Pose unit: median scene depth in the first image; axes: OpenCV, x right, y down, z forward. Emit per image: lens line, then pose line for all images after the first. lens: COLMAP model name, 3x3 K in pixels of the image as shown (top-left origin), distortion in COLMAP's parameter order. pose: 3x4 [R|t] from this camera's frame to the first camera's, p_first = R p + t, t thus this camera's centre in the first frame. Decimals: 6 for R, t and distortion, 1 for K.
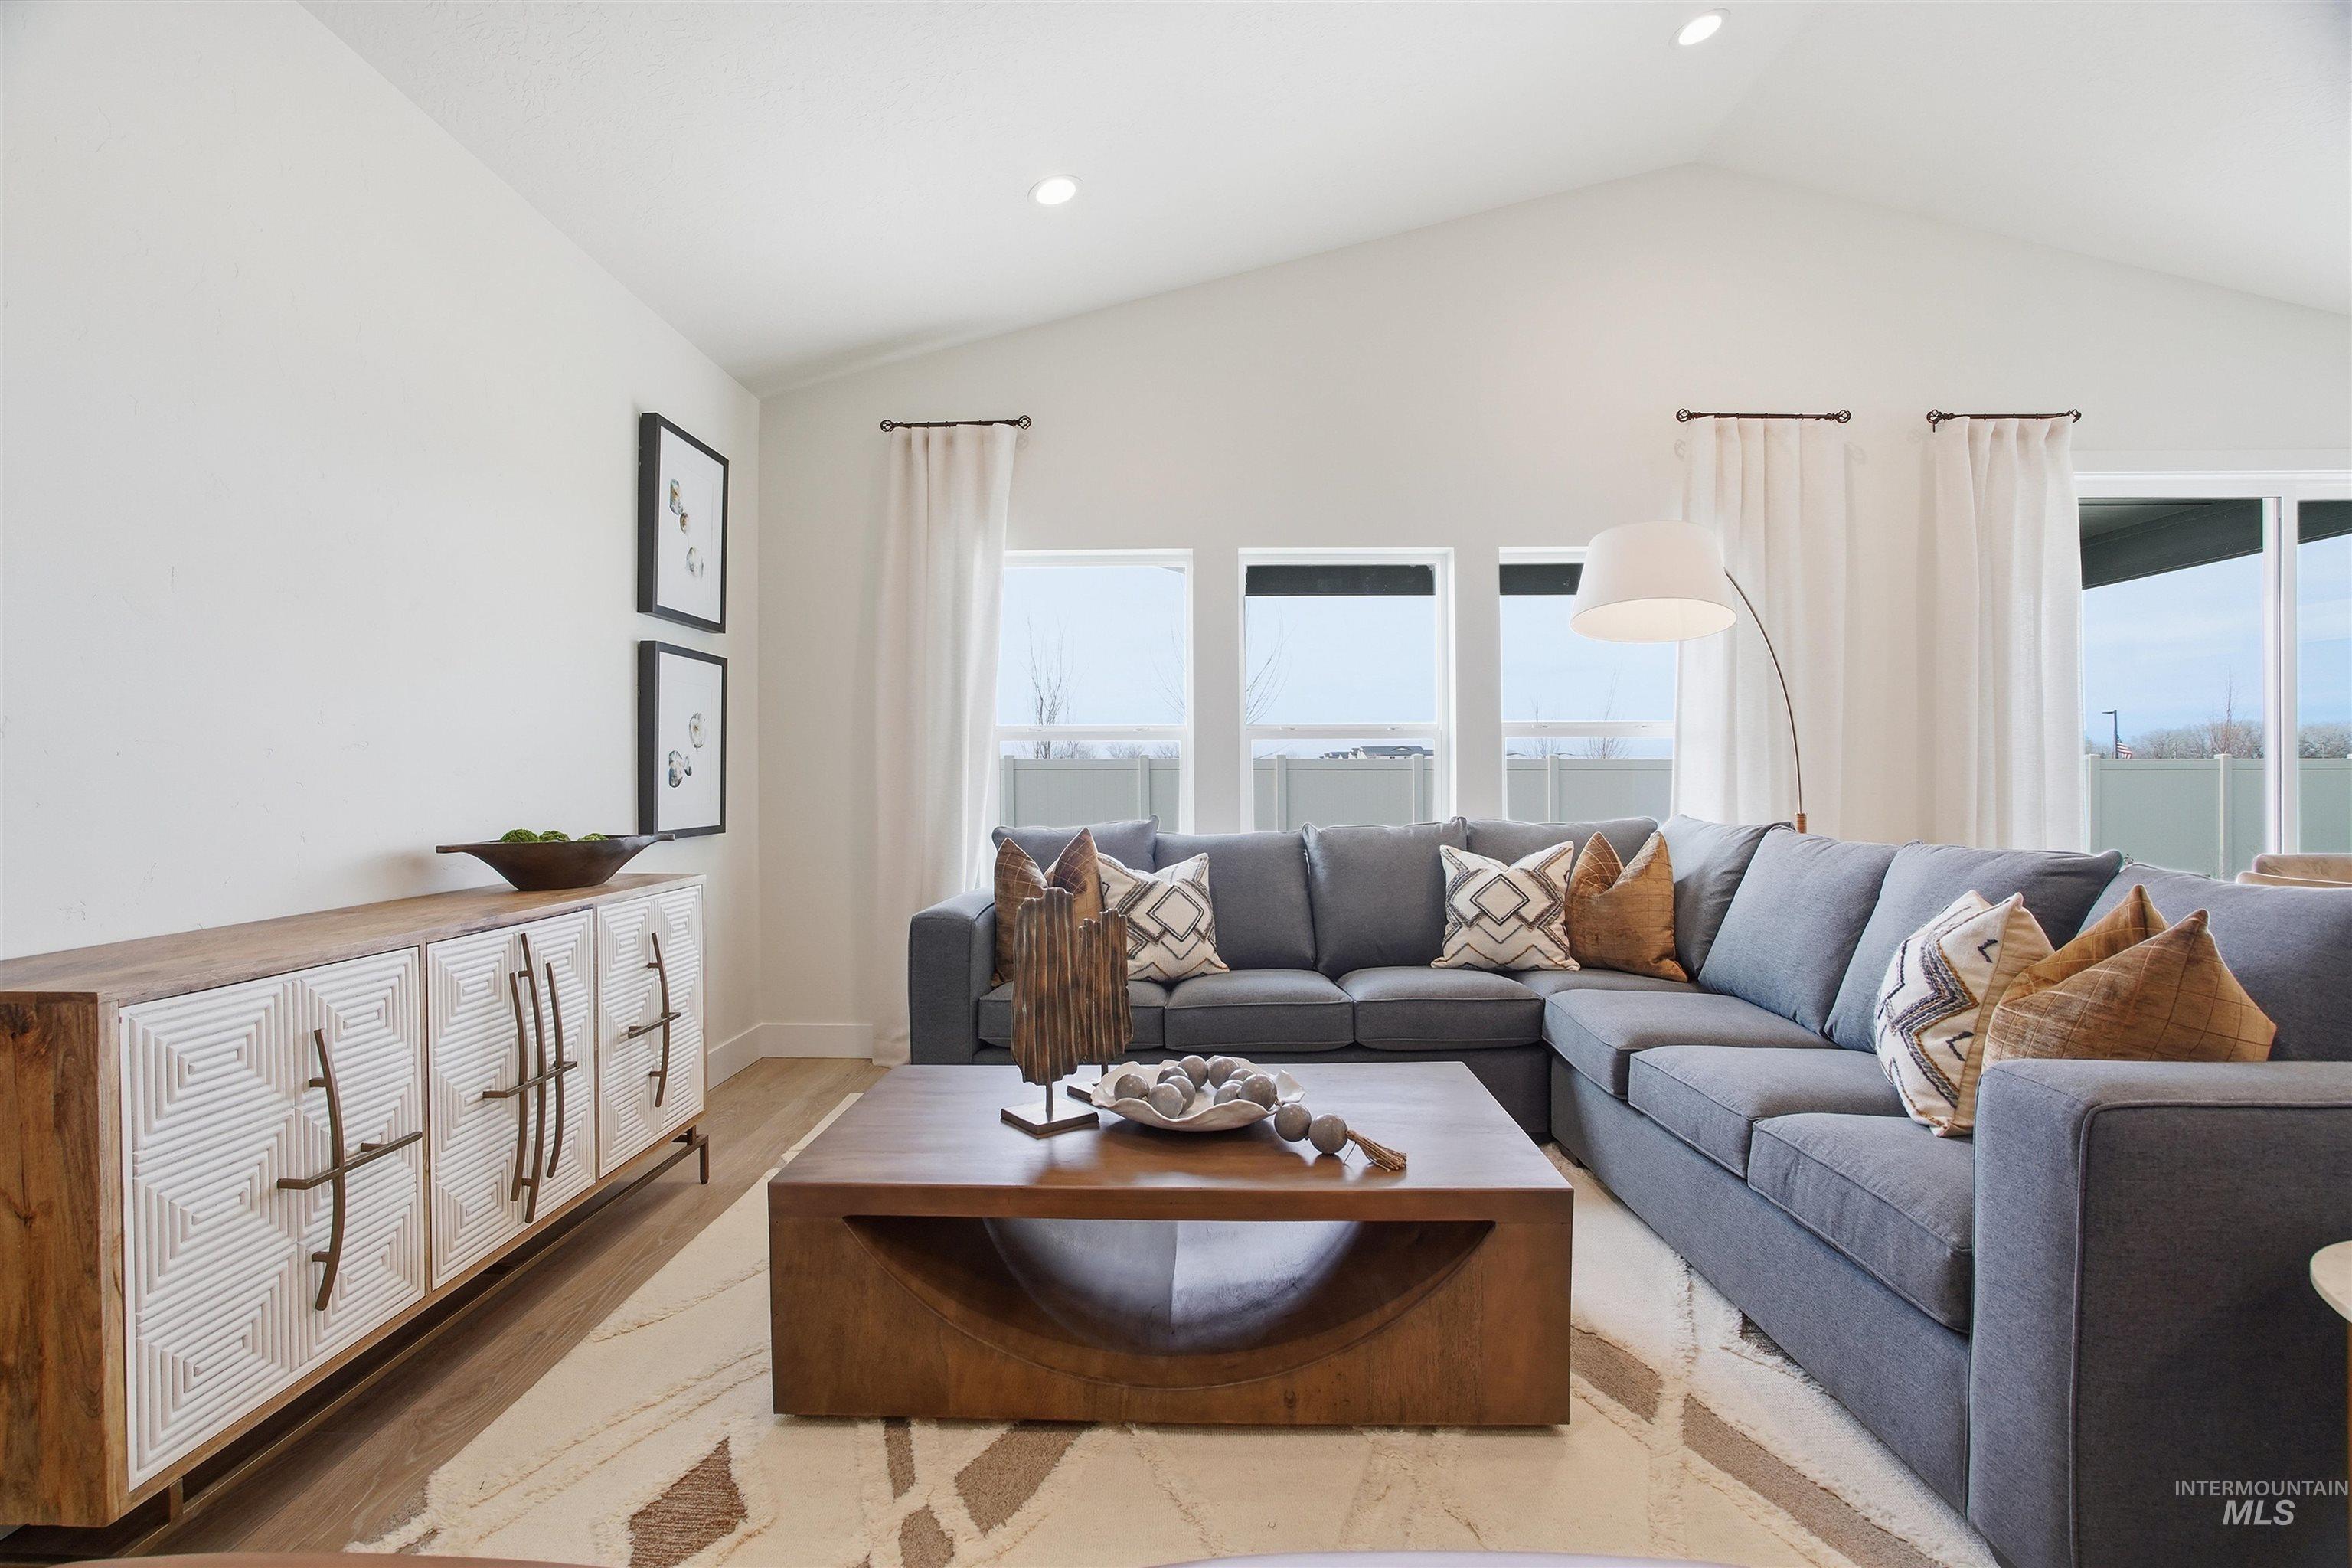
lens RADIAL K [[1100.5, 0, 1177.9], [0, 1100.5, 791.0], [0, 0, 1]] dist [-0.036737, 0.004131]
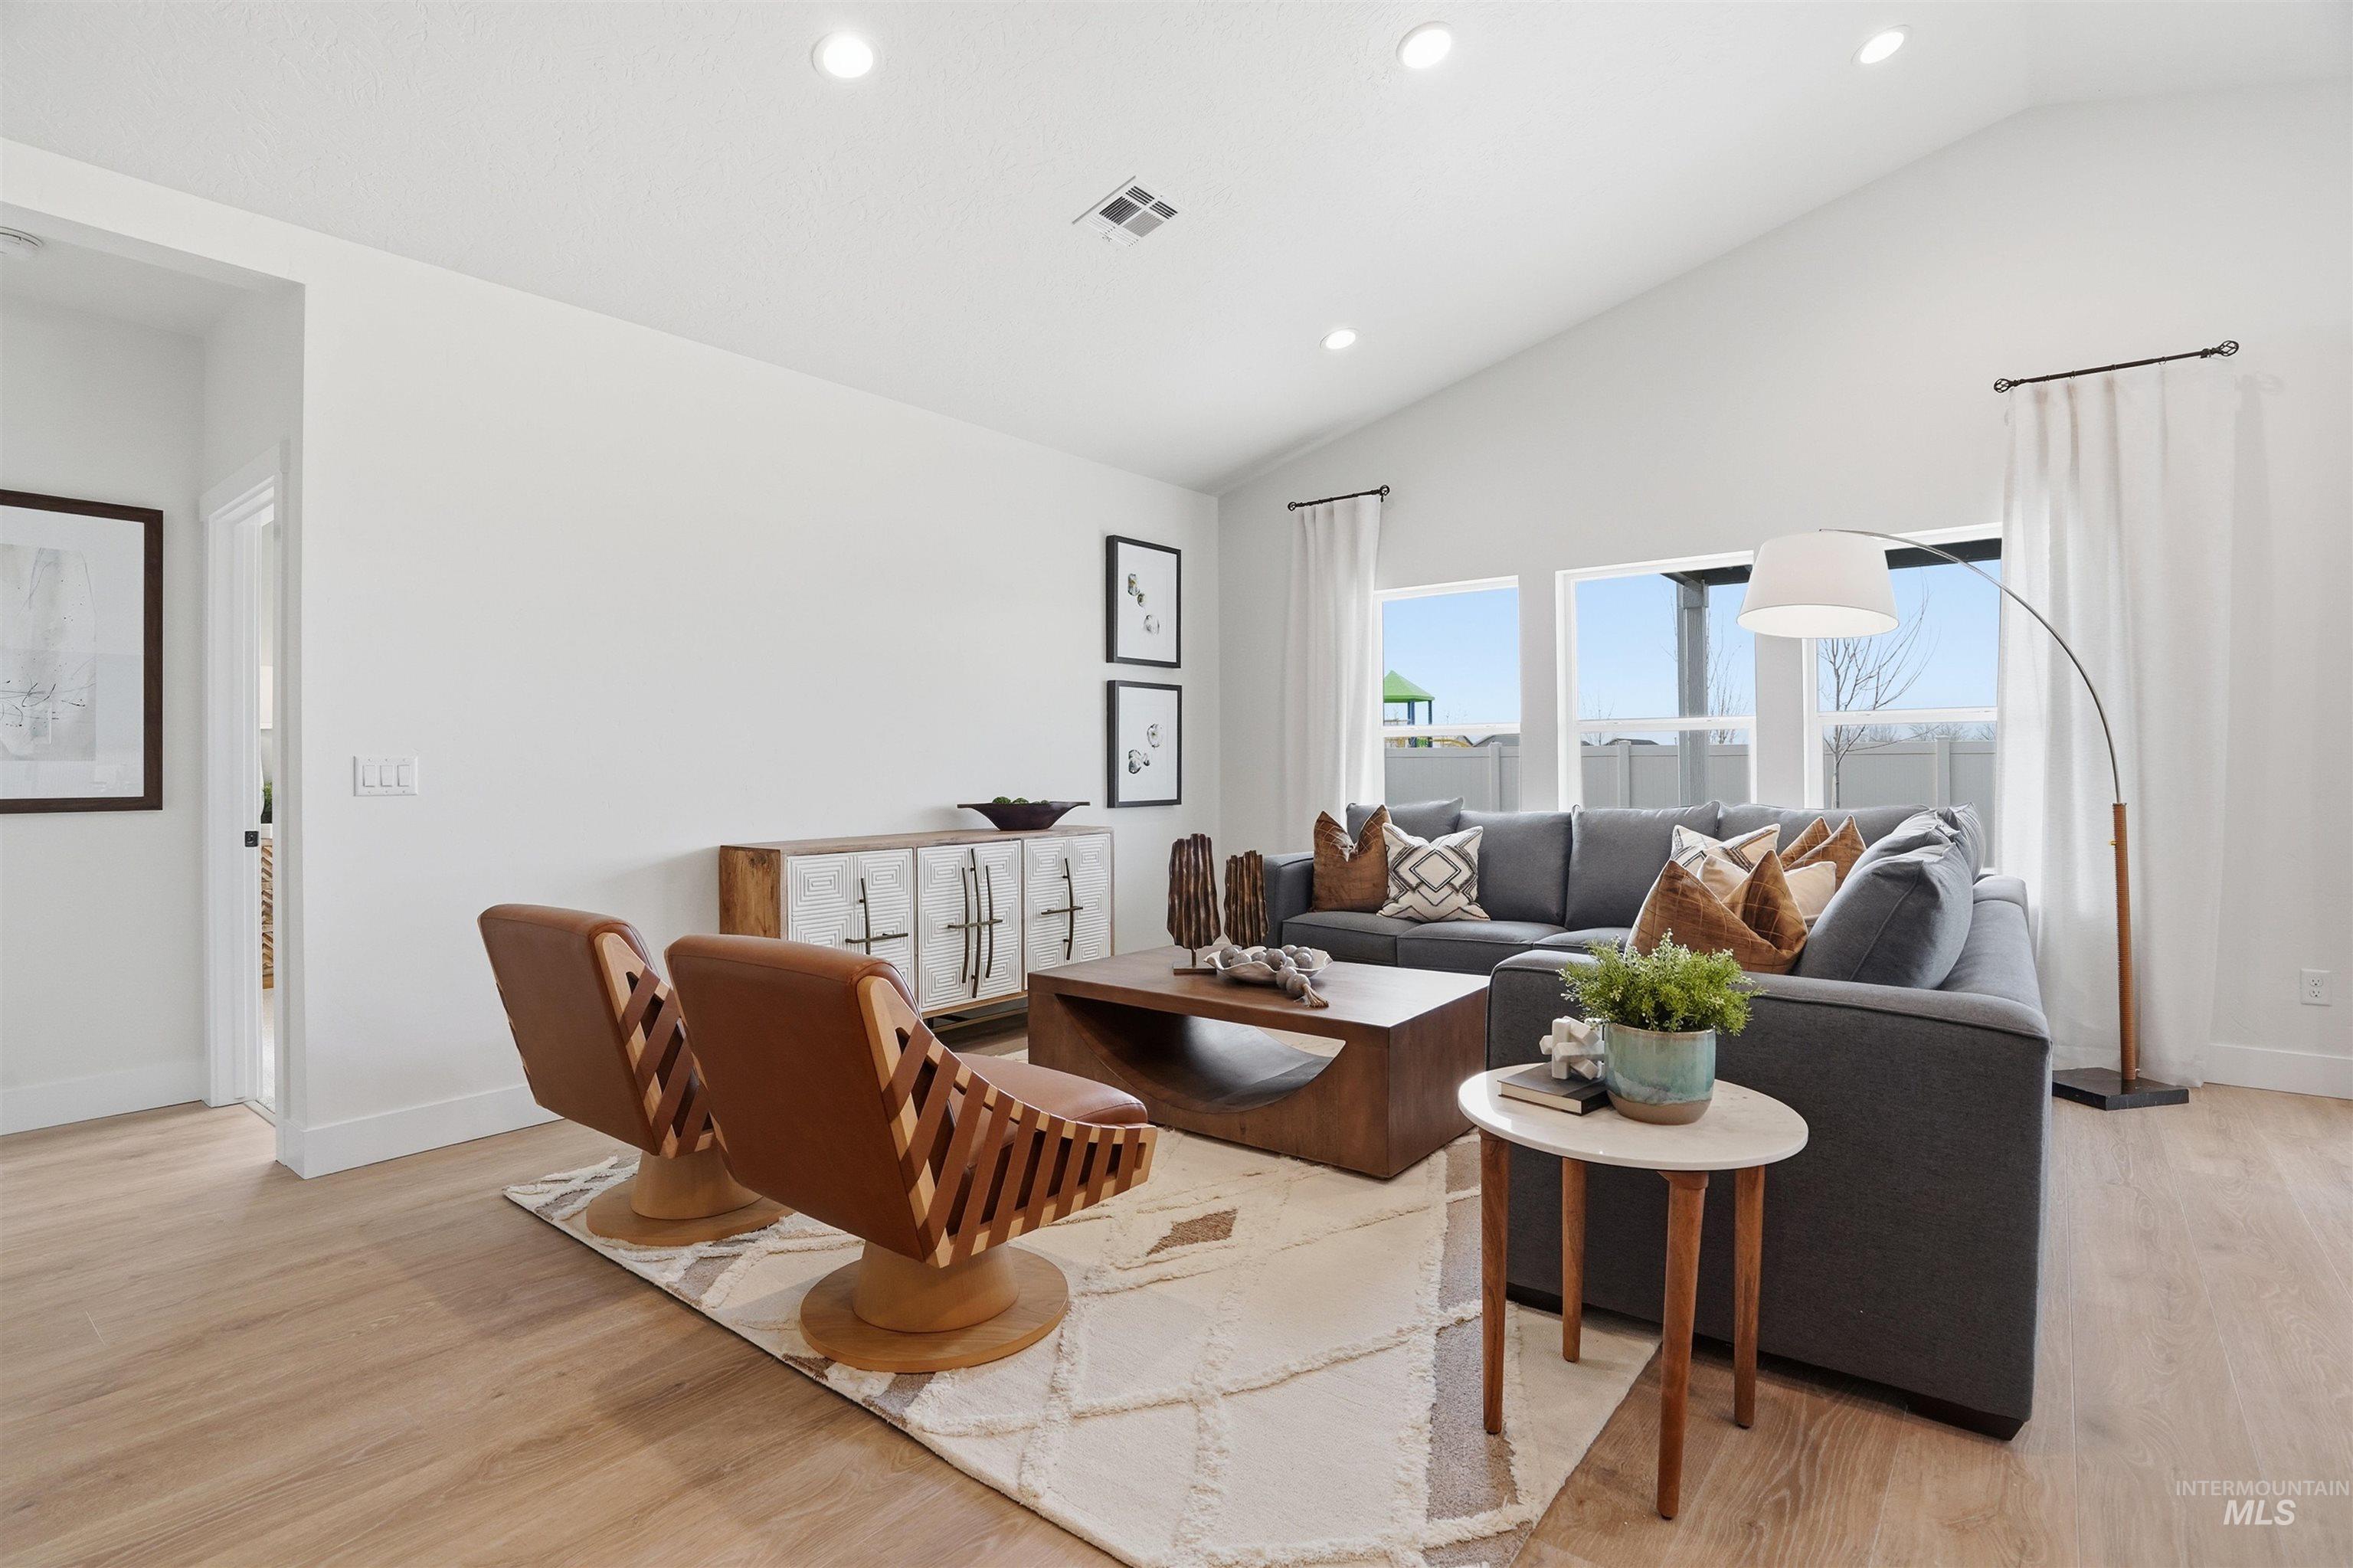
lens RADIAL K [[1101.0, 0, 1158.6], [0, 1101.0, 767.7], [0, 0, 1]] dist [-0.036737, 0.004131]
pose [[0.807022, -0.003481, -0.590511, 0.510715], [-0.001136, 0.999972, -0.007447, -0.000102], [0.590520, 0.006681, 0.806995, -0.243304]]
